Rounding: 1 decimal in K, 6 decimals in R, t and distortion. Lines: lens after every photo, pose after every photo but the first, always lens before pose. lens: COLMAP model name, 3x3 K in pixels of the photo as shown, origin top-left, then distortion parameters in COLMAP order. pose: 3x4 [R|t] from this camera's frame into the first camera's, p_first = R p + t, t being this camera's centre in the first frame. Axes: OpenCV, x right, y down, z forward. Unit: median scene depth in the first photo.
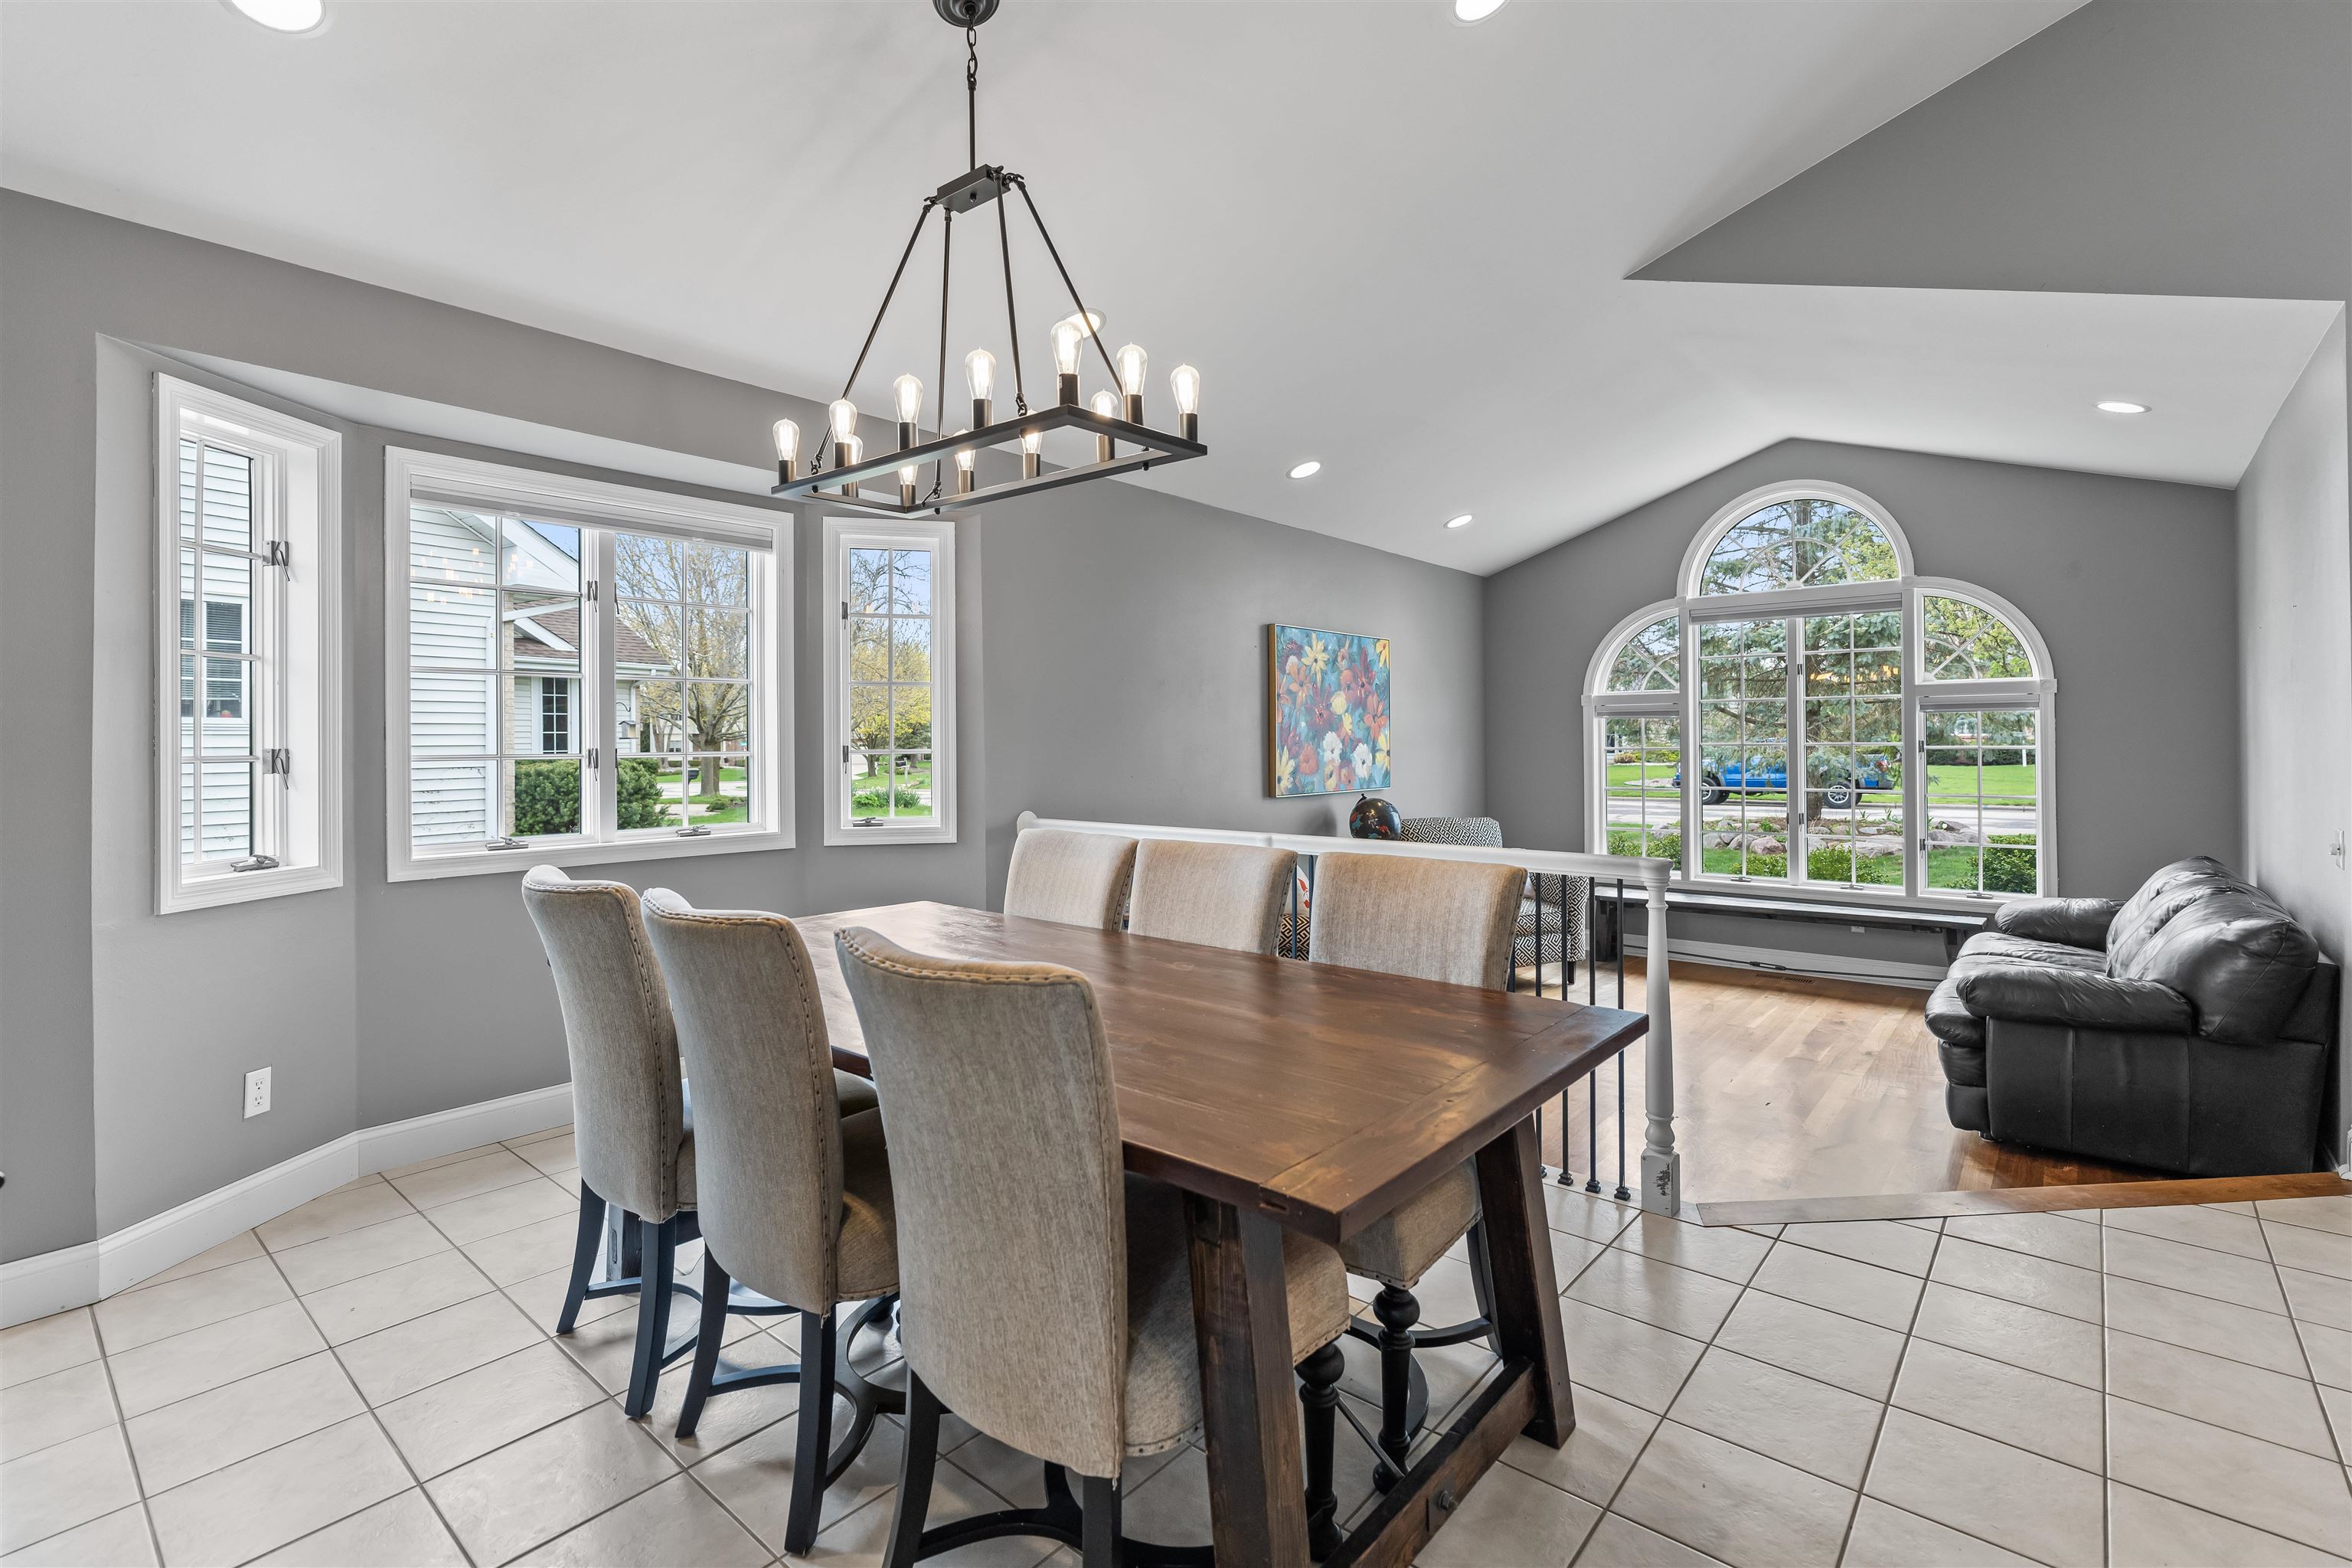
lens RADIAL K [[1069.8, 0, 1171.2], [0, 1069.8, 739.3], [0, 0, 1]] dist [-0.003528, 0.000537]
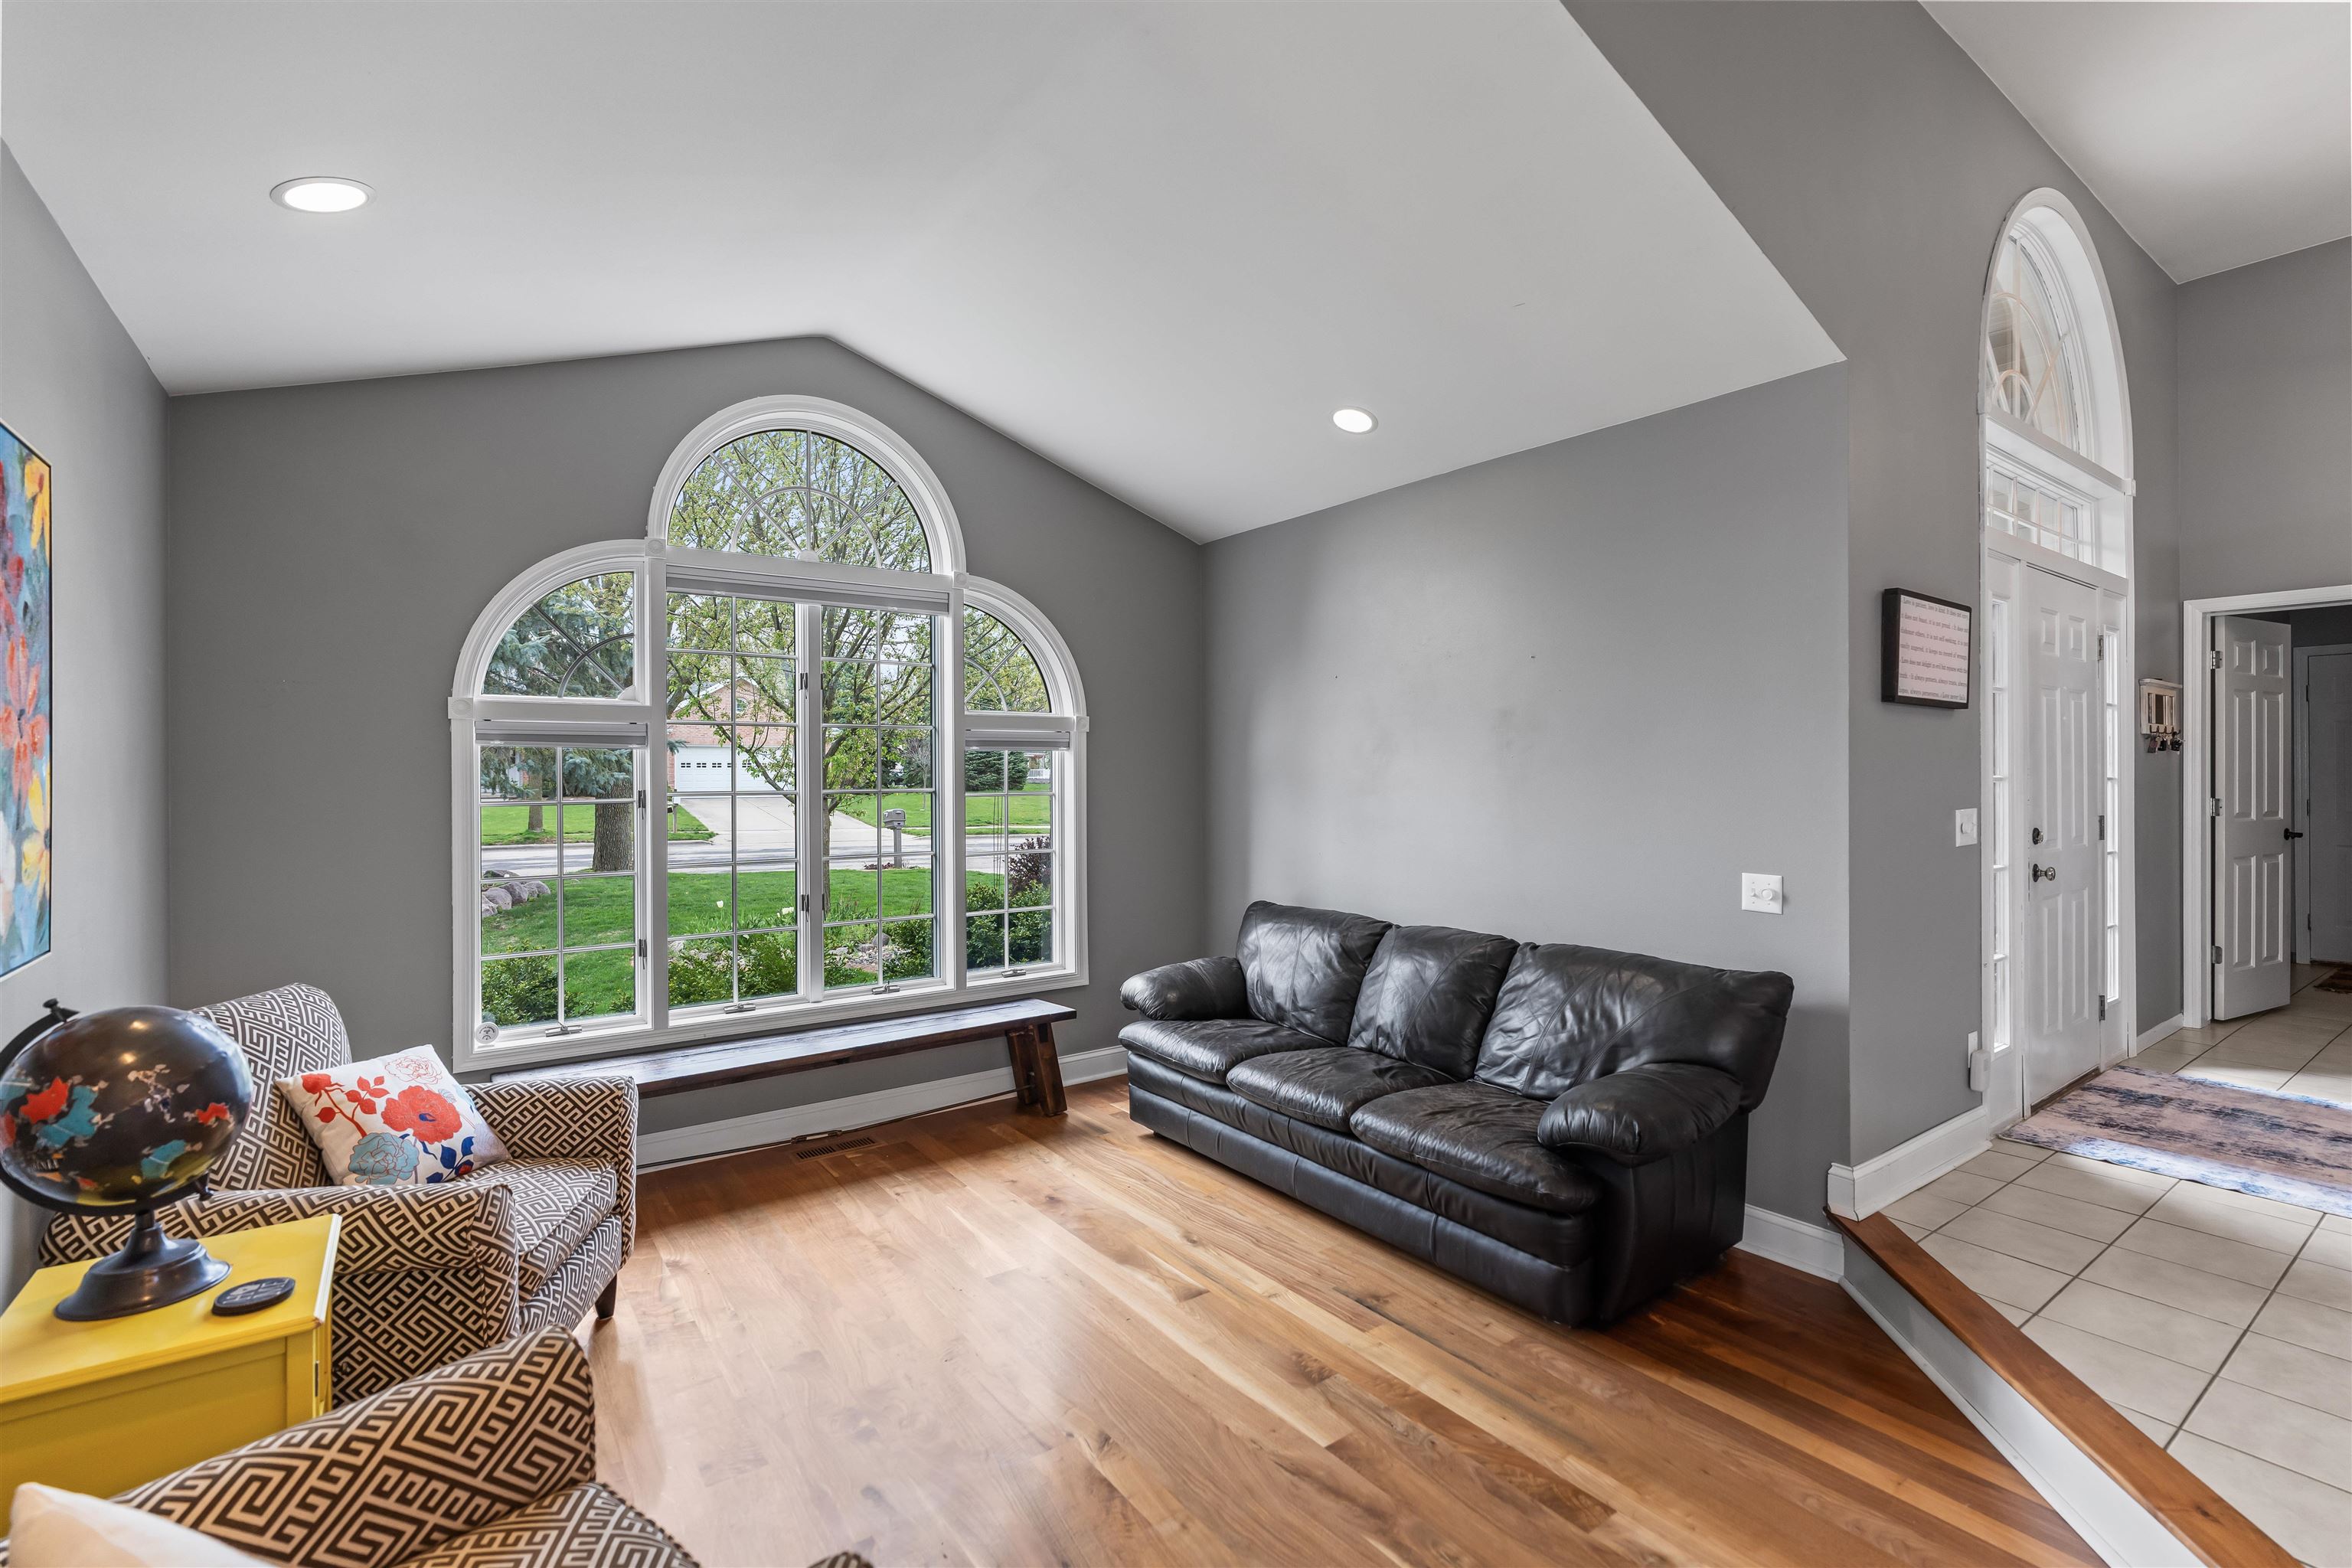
lens RADIAL K [[1050.9, 0, 1169.3], [0, 1050.9, 782.4], [0, 0, 1]] dist [-0.003990, 0.000728]
pose [[0.238523, -0.006549, 0.971115, -0.011618], [-0.001810, 0.999973, 0.007188, -0.007670], [-0.971135, -0.003472, 0.238504, 0.709179]]
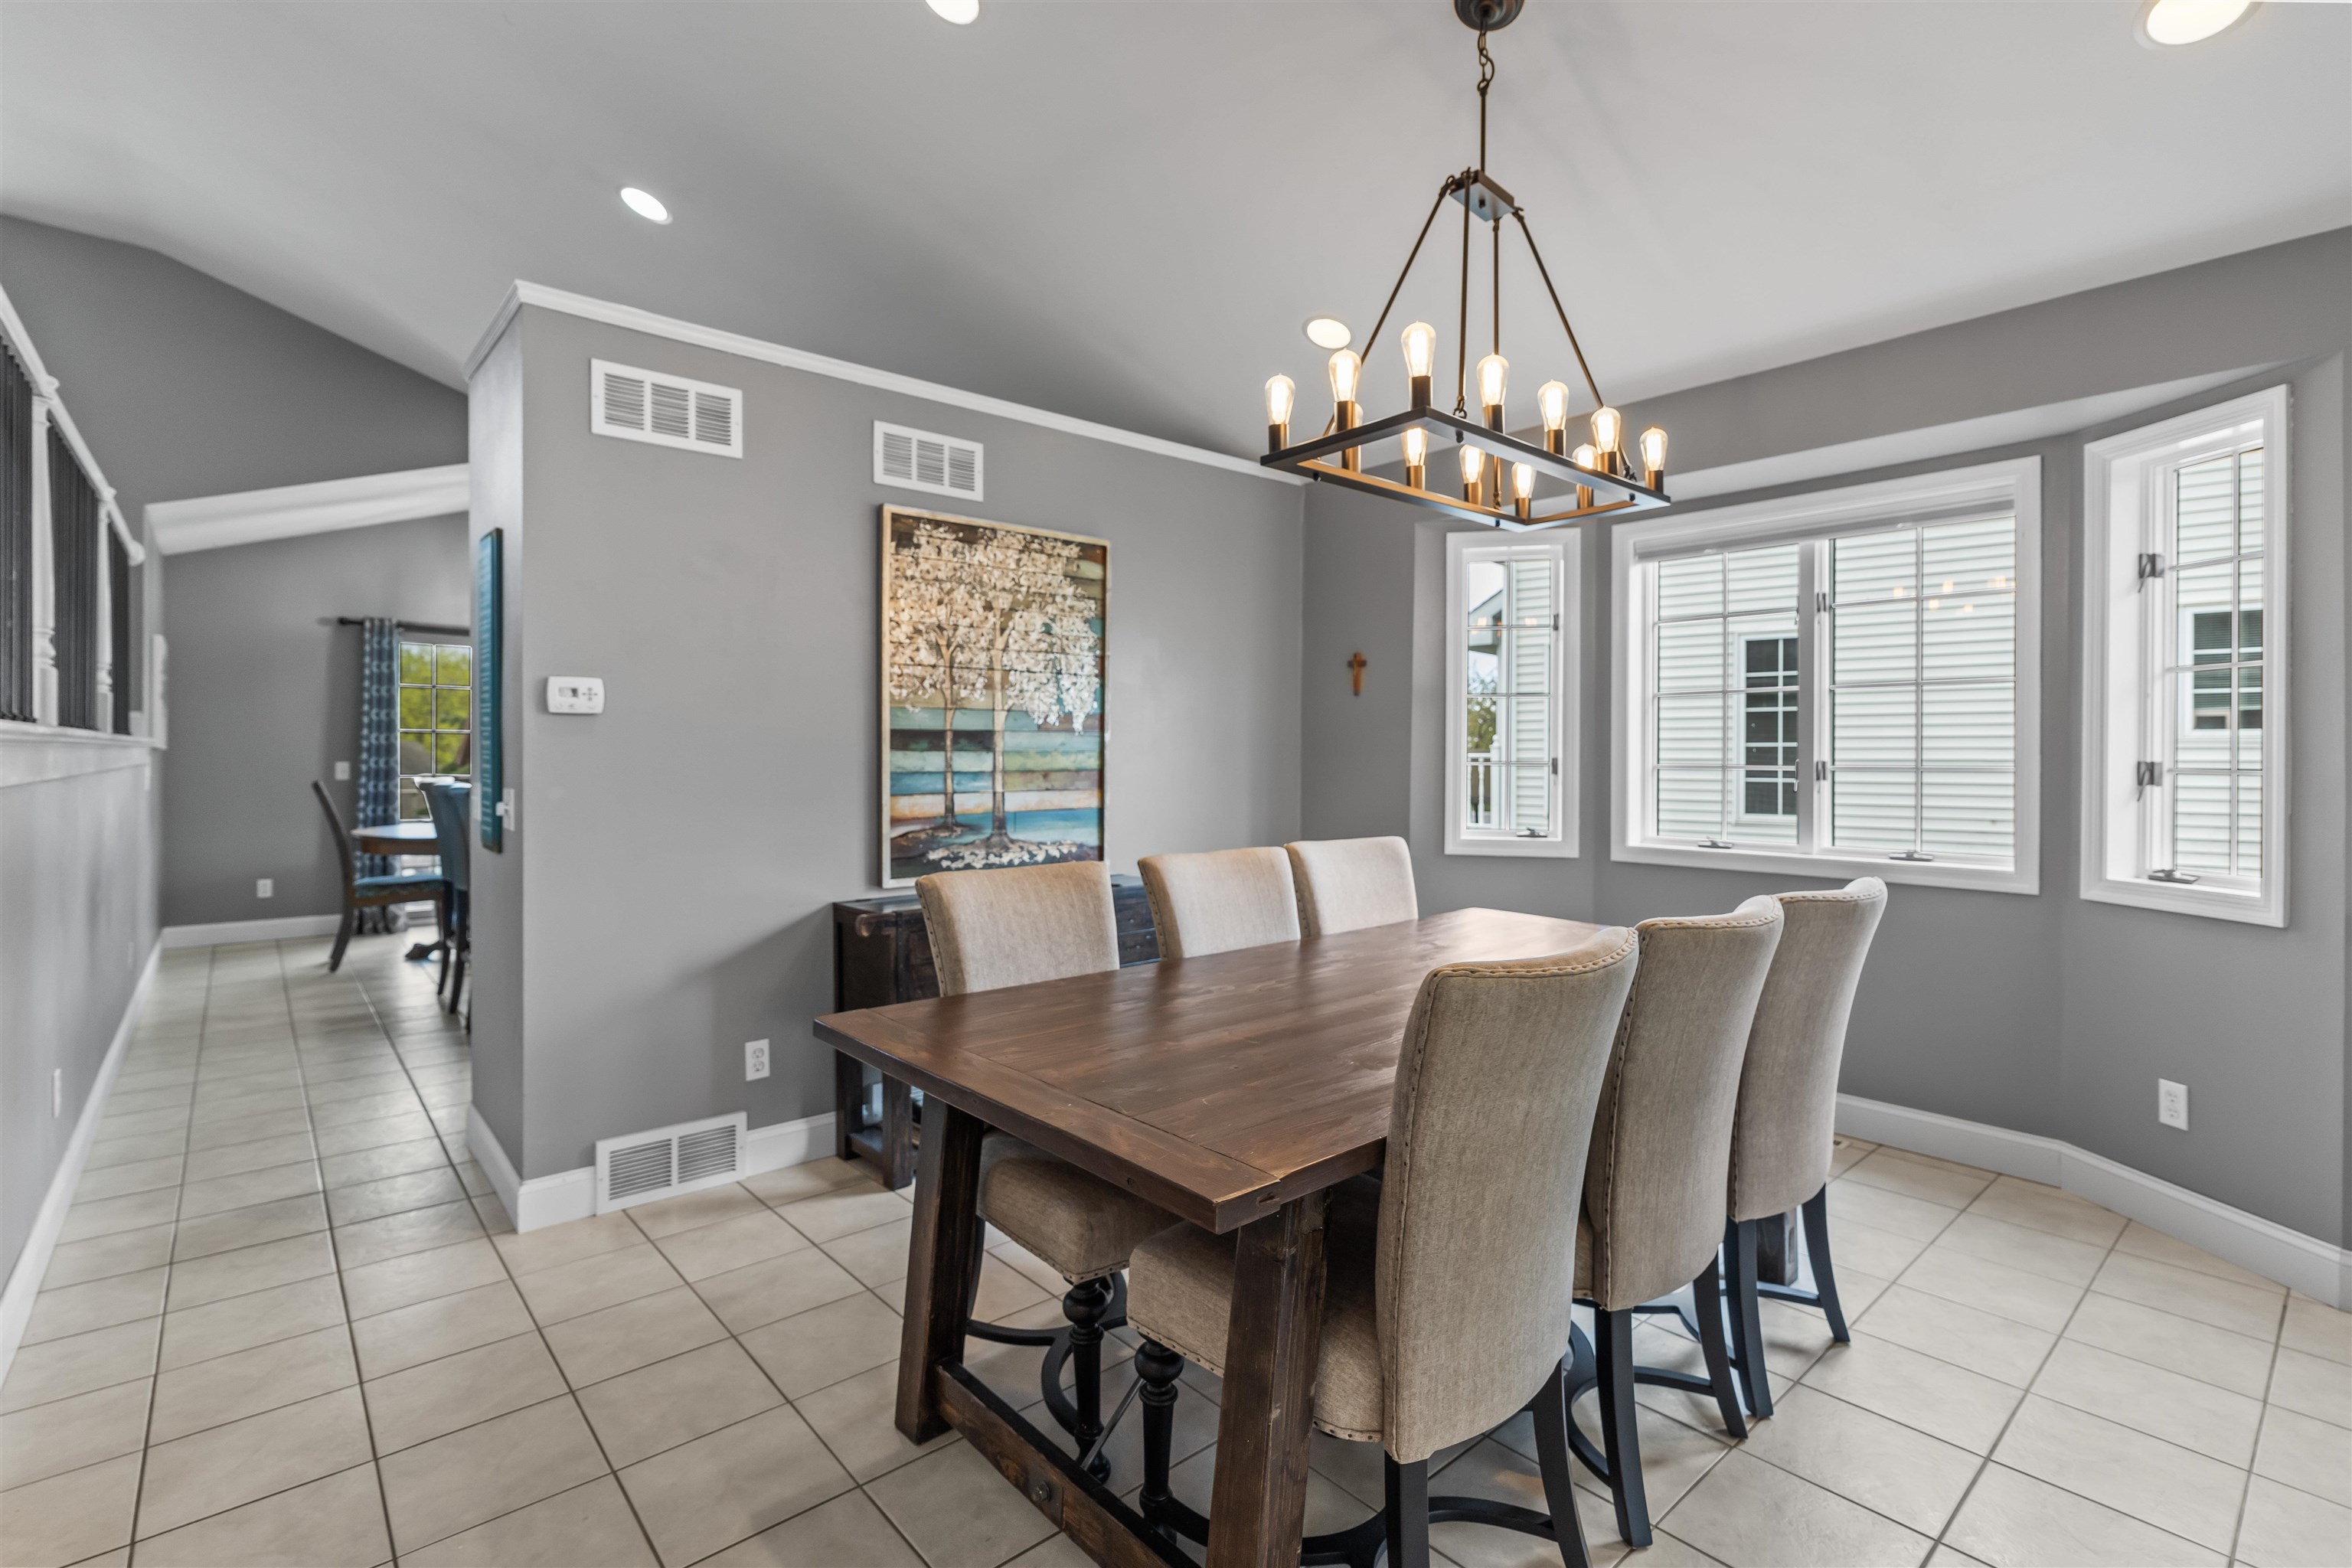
lens RADIAL K [[1073.6, 0, 1166.5], [0, 1073.6, 758.5], [0, 0, 1]] dist [-0.008955, 0.000057]
pose [[-0.148793, 0.005819, -0.988851, 0.348324], [-0.002206, 0.999978, 0.006217, 0.000999], [0.988866, 0.003107, -0.148777, 0.348642]]
